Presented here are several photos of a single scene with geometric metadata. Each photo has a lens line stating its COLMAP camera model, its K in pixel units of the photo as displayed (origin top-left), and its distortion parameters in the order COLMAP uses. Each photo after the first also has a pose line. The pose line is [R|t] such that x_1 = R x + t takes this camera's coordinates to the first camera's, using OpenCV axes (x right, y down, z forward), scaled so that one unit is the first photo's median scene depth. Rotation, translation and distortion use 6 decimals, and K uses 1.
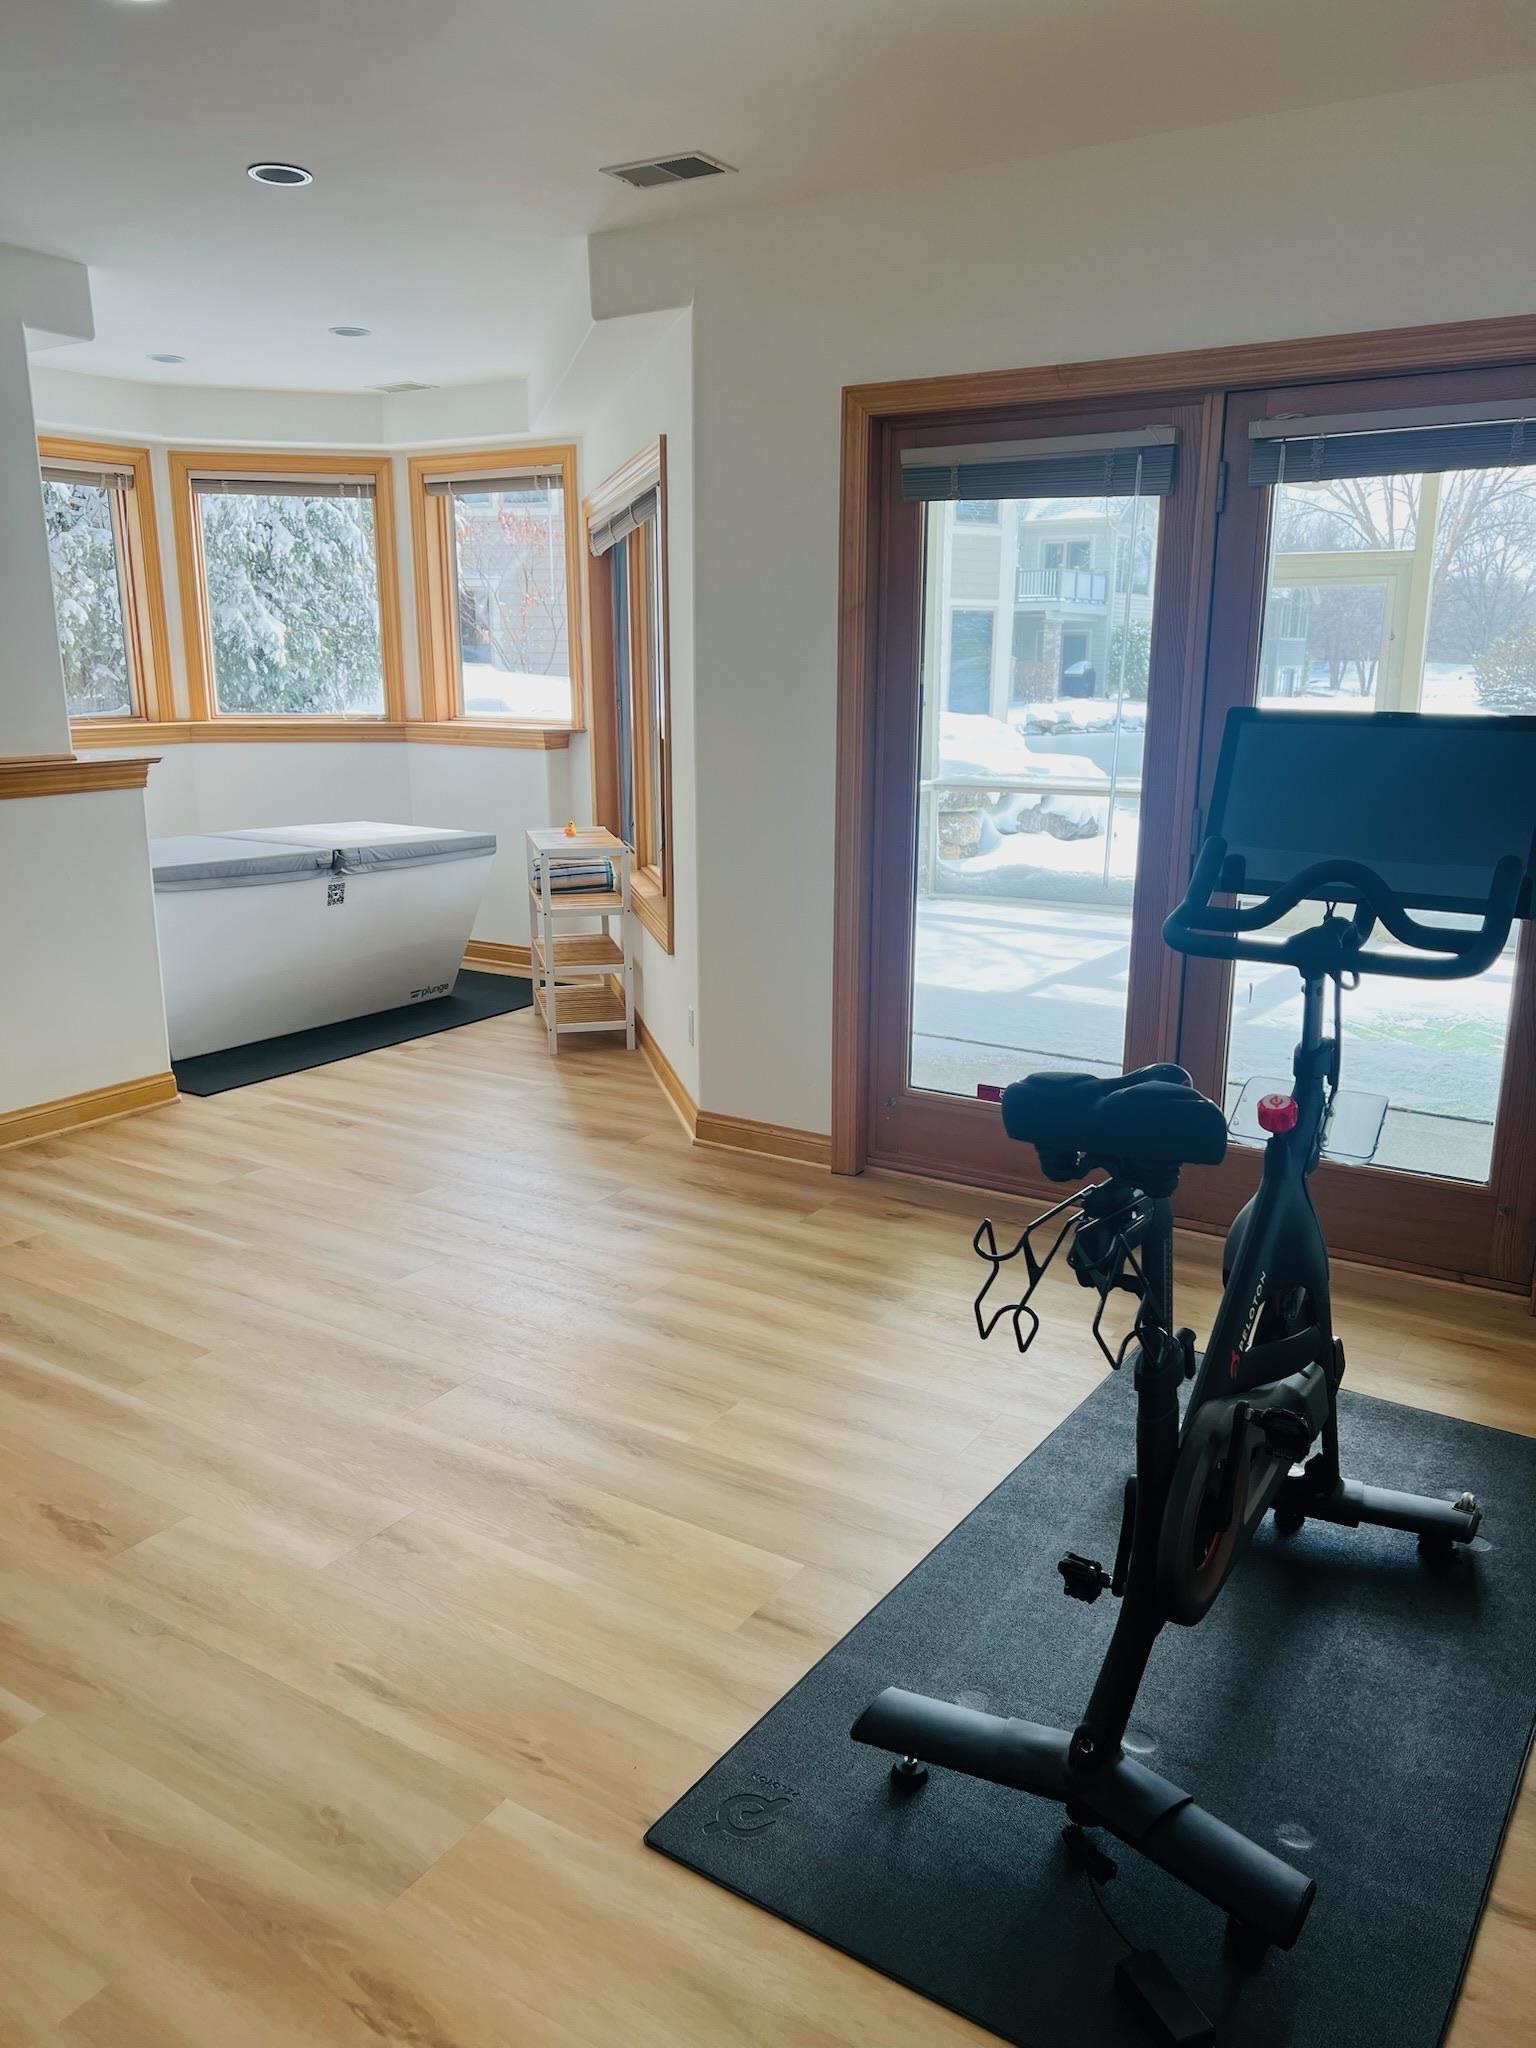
lens RADIAL K [[1536.1, 0, 784.6], [0, 1536.1, 1031.7], [0, 0, 1]] dist [0.076464, -0.108401]
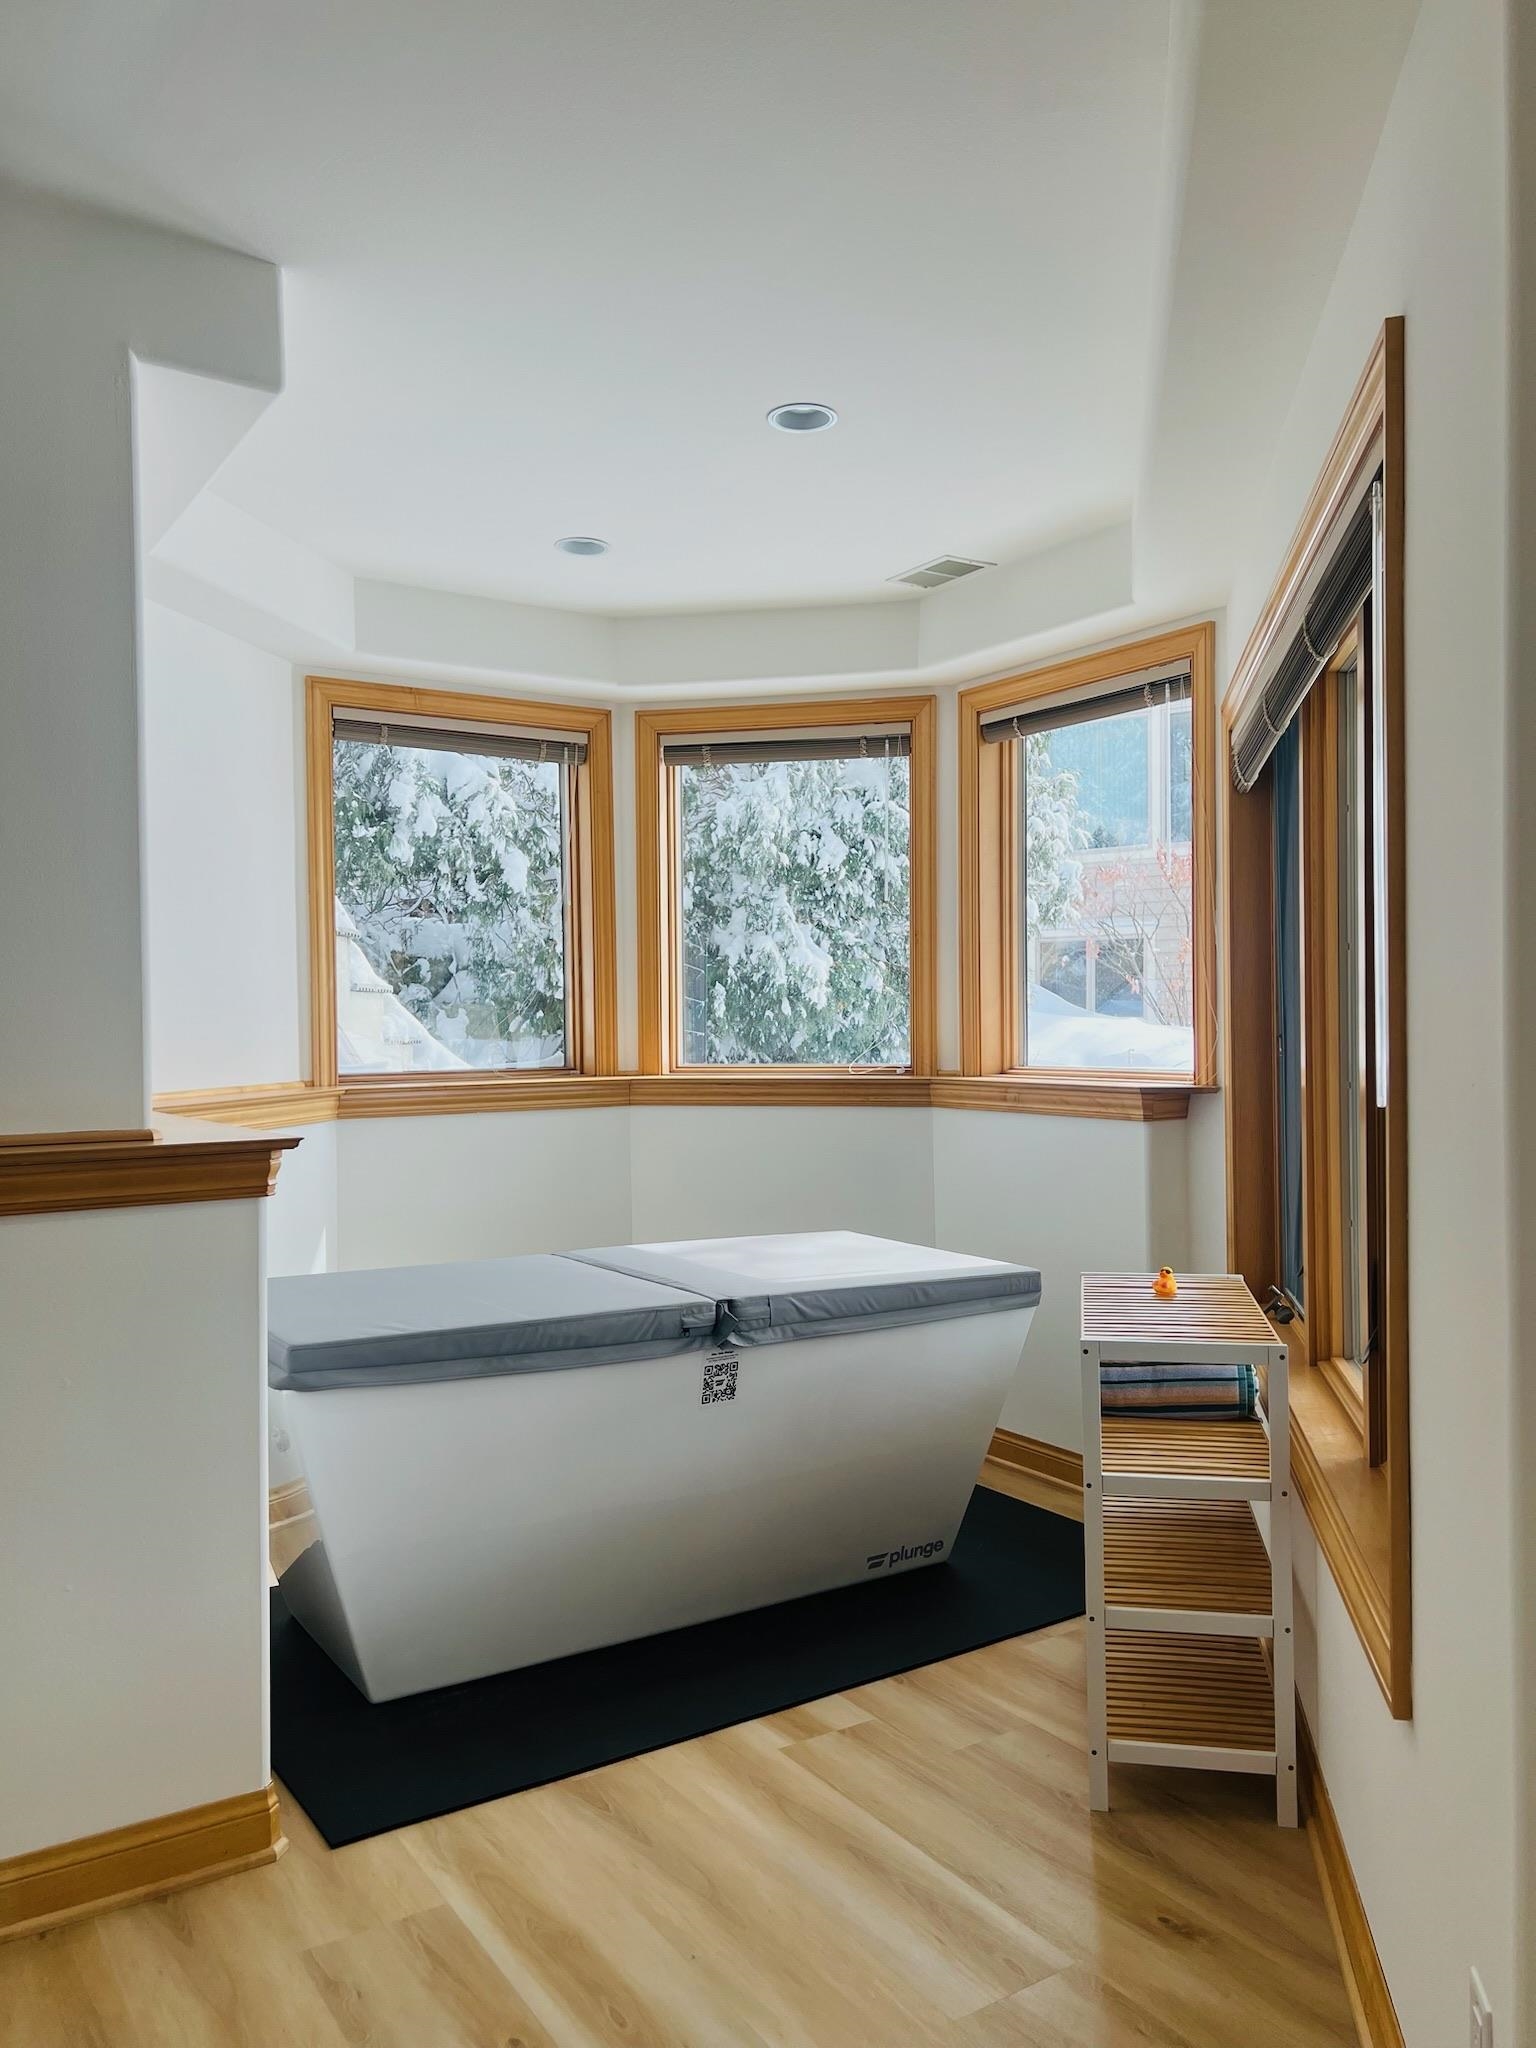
lens RADIAL K [[1536.1, 0, 759.1], [0, 1536.1, 1039.6], [0, 0, 1]] dist [0.076464, -0.108401]
pose [[0.904361, -0.008898, -0.426676, -0.039379], [-0.087550, 0.974651, -0.205891, -0.082649], [0.417692, 0.223556, 0.880657, 0.432342]]
